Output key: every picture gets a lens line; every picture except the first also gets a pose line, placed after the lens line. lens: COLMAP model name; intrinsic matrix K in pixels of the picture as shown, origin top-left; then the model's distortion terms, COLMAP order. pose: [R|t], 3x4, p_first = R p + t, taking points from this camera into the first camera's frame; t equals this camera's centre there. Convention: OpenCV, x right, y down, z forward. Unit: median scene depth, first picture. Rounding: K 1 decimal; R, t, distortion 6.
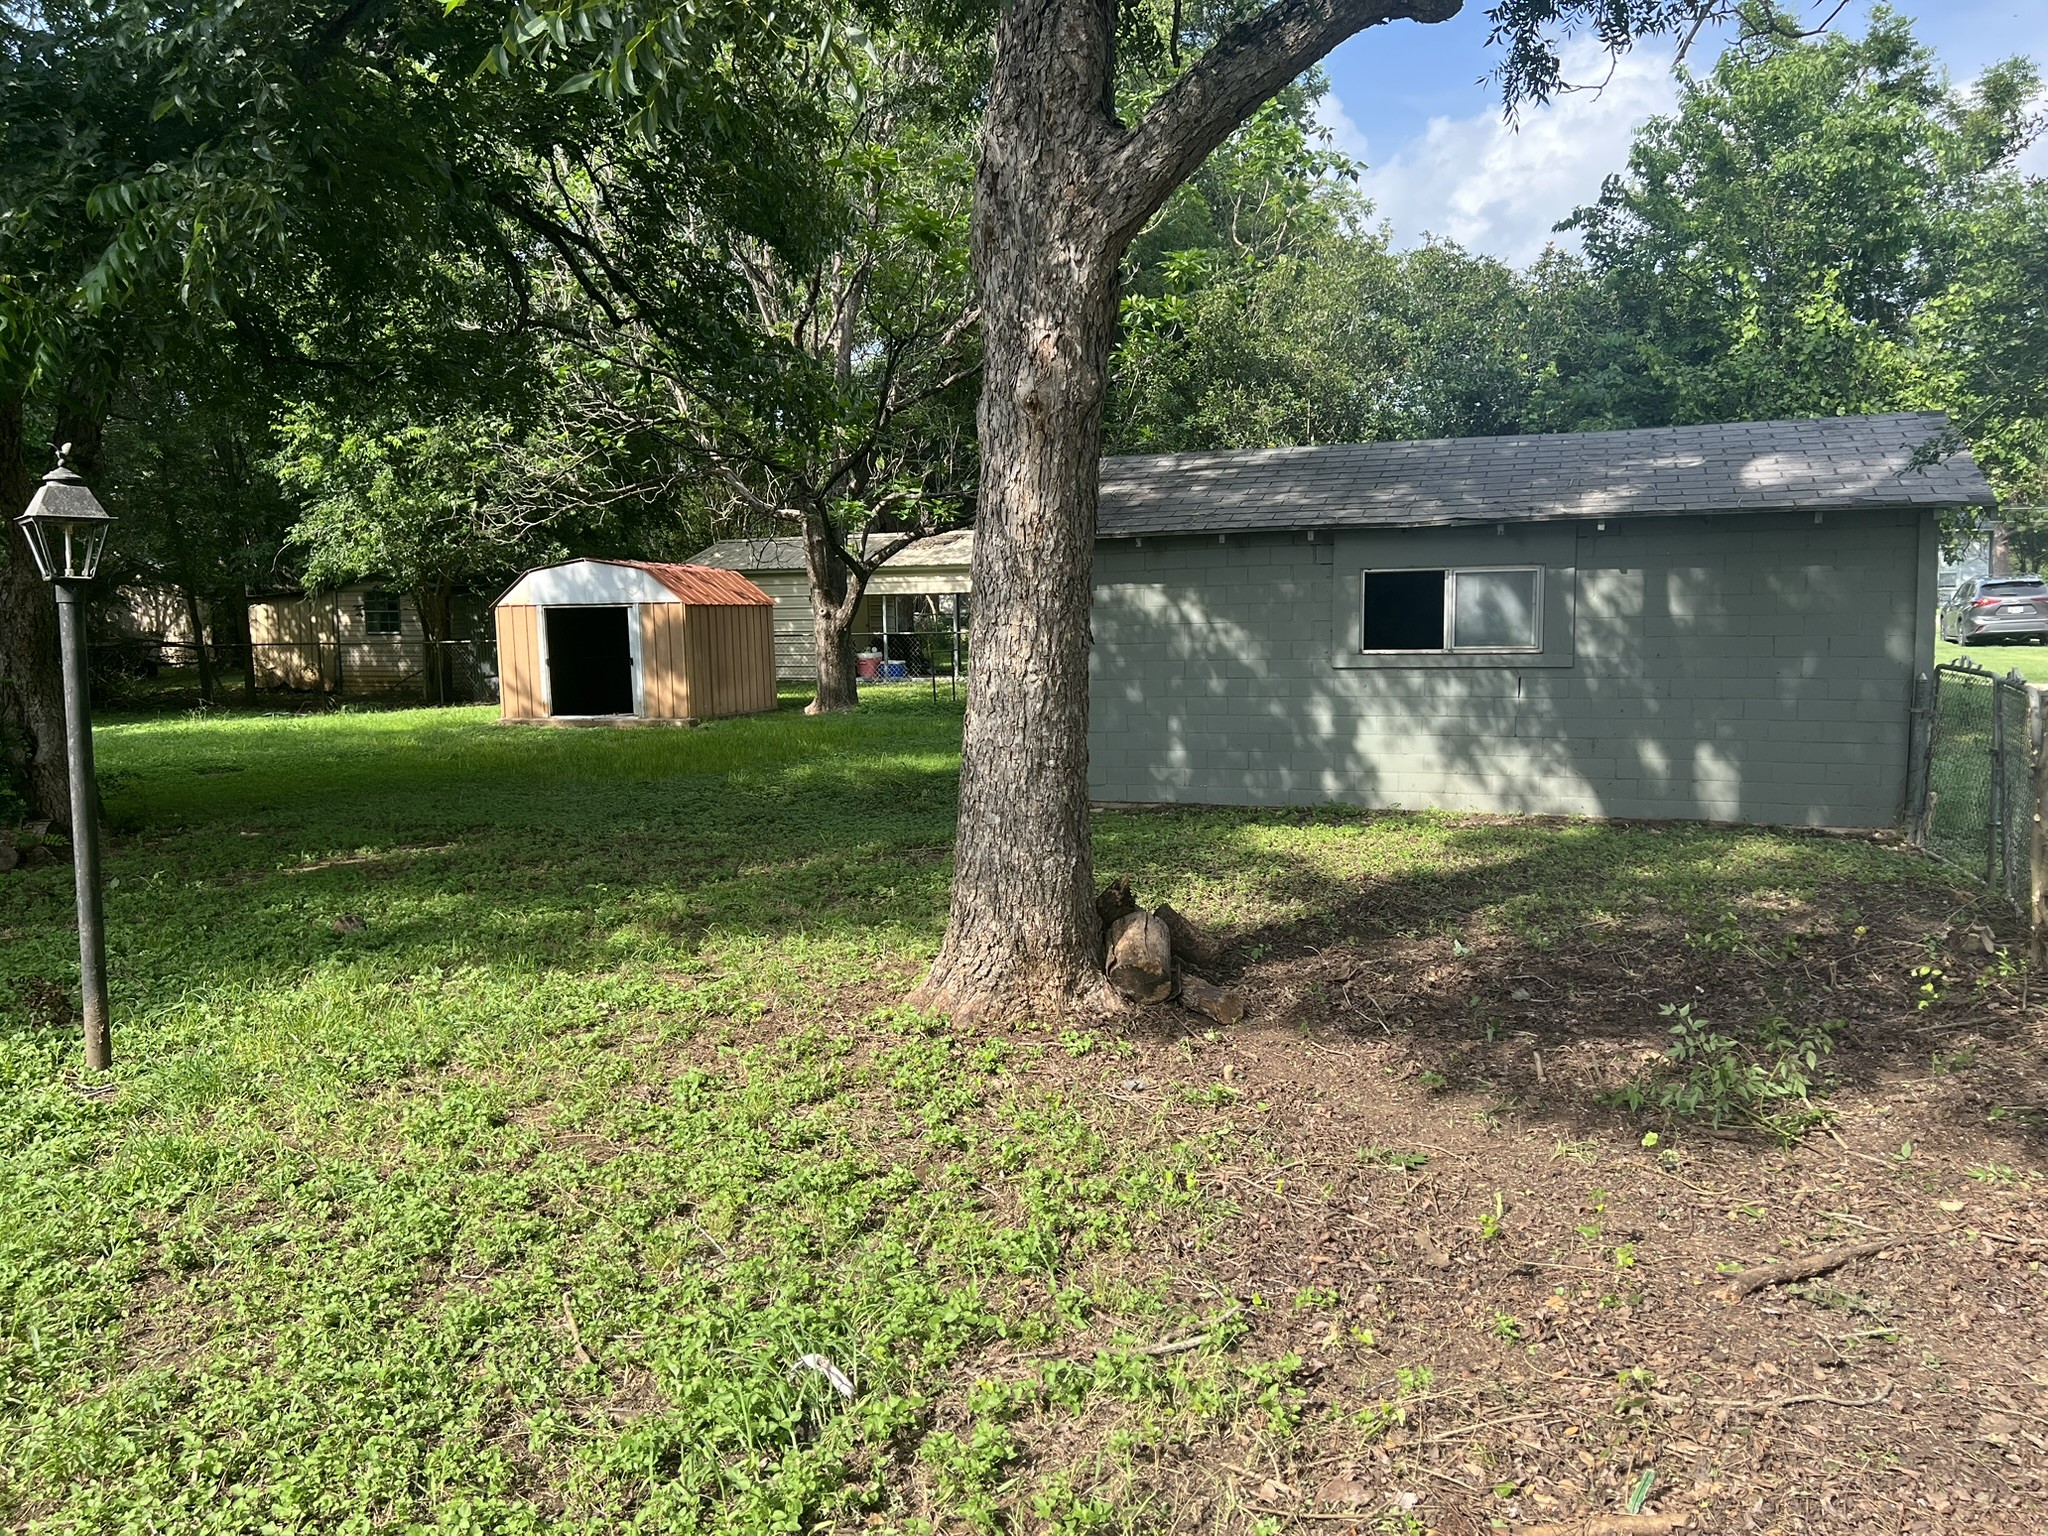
lens RADIAL K [[1546.2, 0, 1017.4], [0, 1546.2, 769.2], [0, 0, 1]] dist [0.027362, -0.025149]
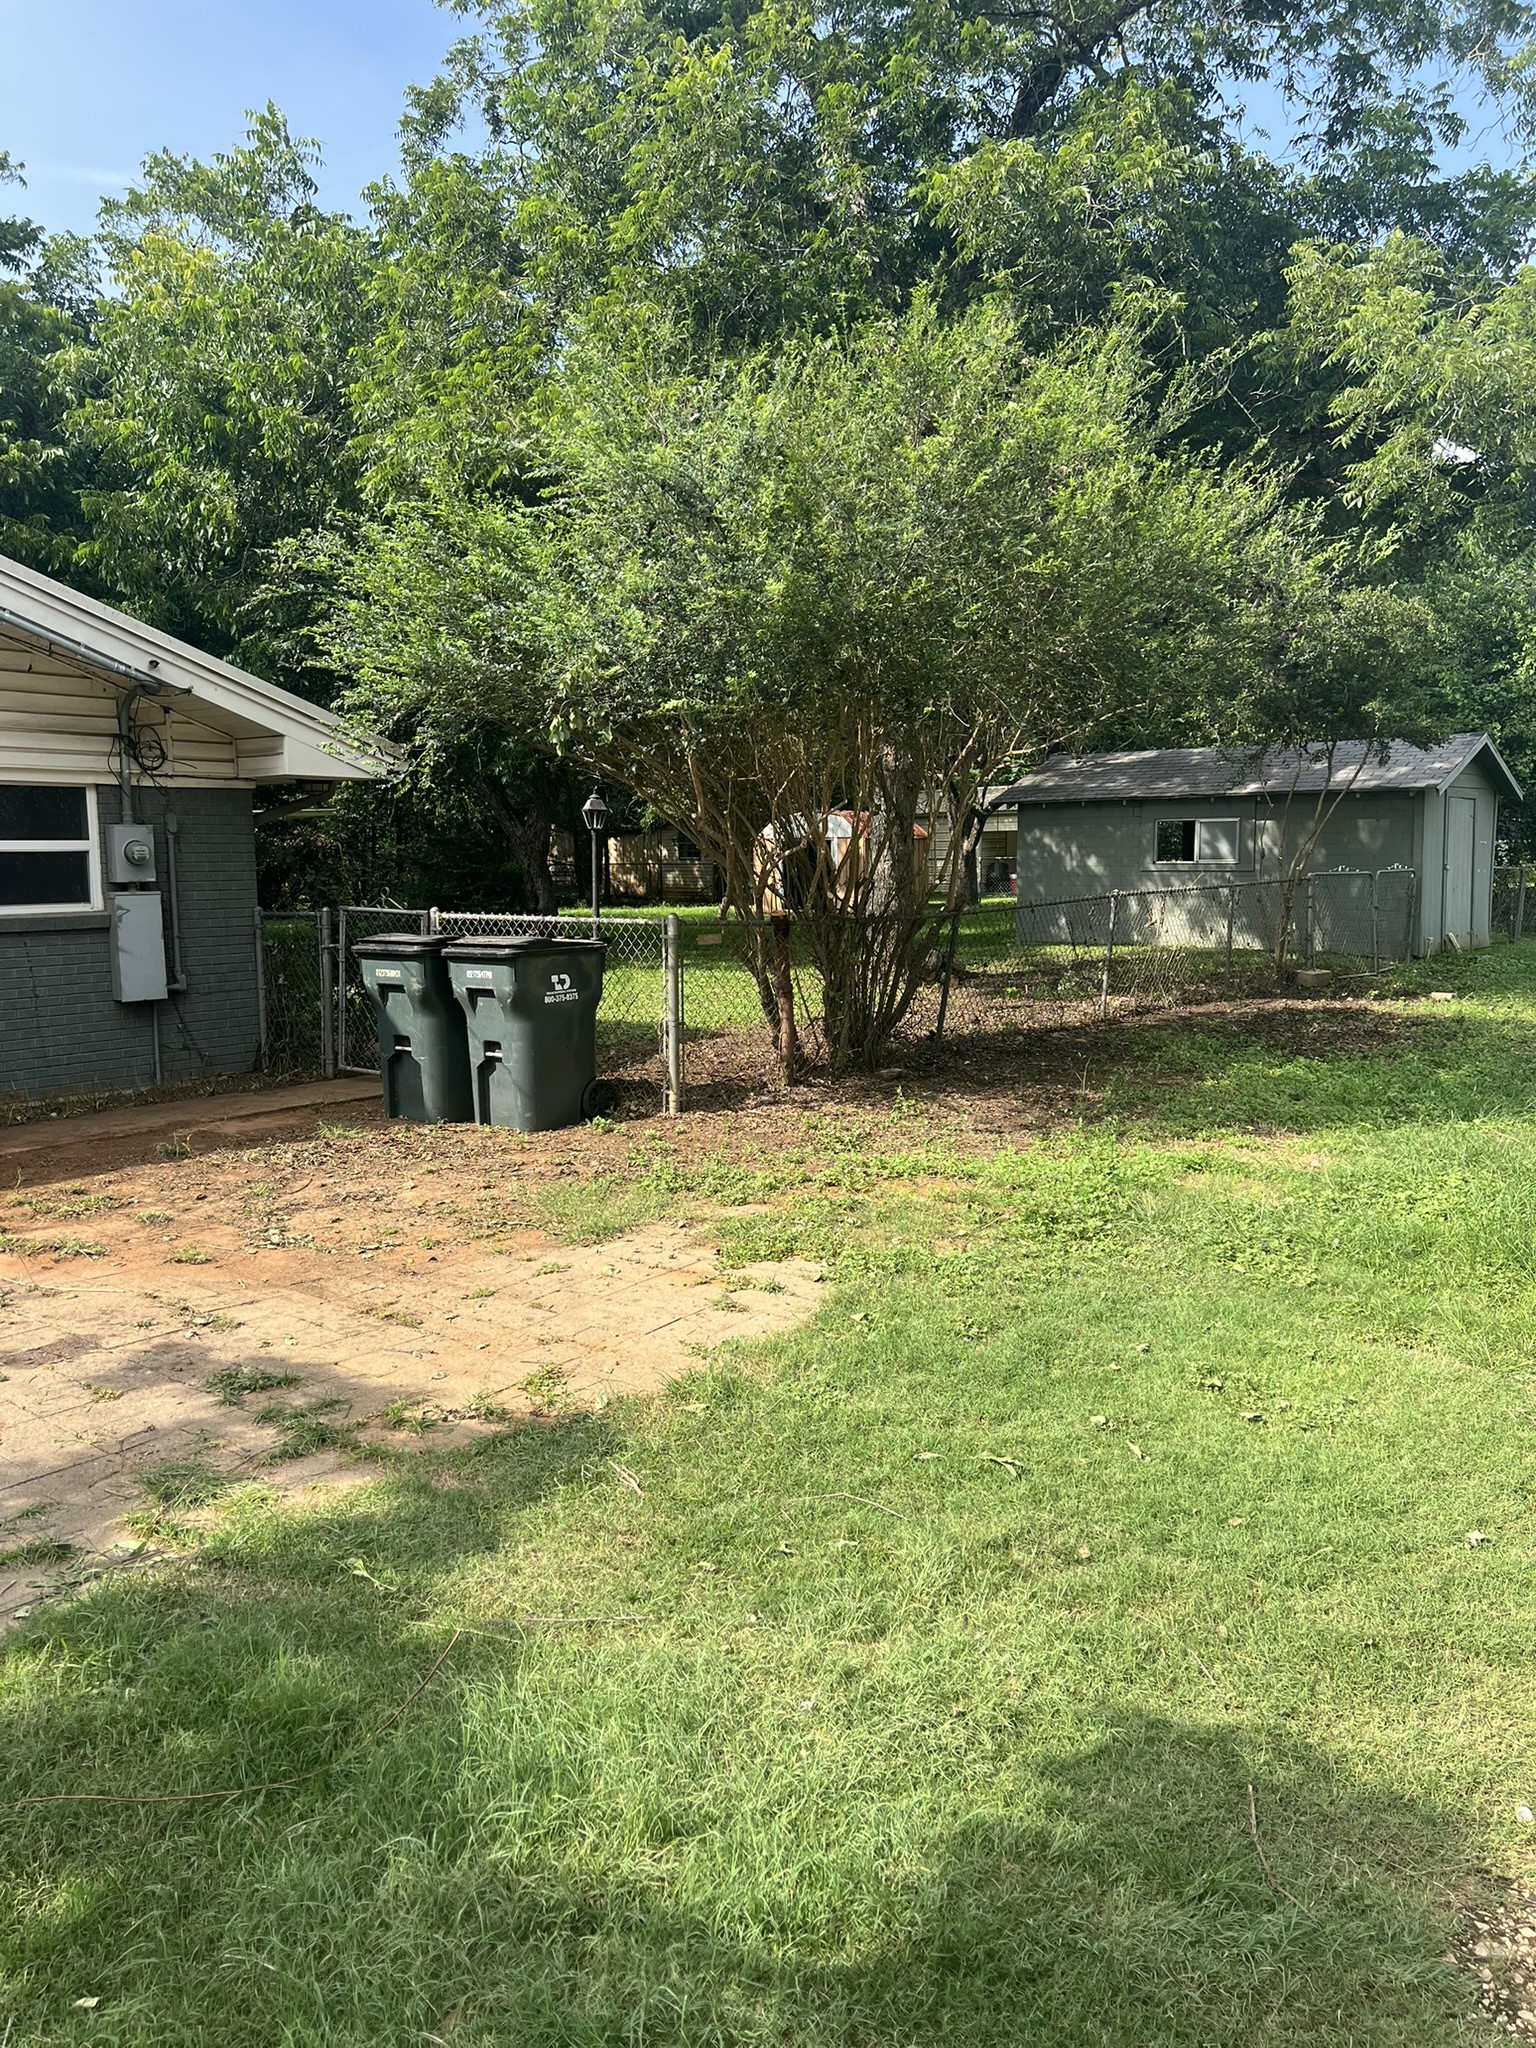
lens RADIAL K [[1546.2, 0, 759.6], [0, 1546.2, 1036.4], [0, 0, 1]] dist [0.027362, -0.025149]
pose [[0.937206, 0.032126, -0.347292, 0.187445], [-0.022749, 0.999259, 0.031046, 0.034383], [0.348032, -0.021196, 0.937243, -0.388010]]
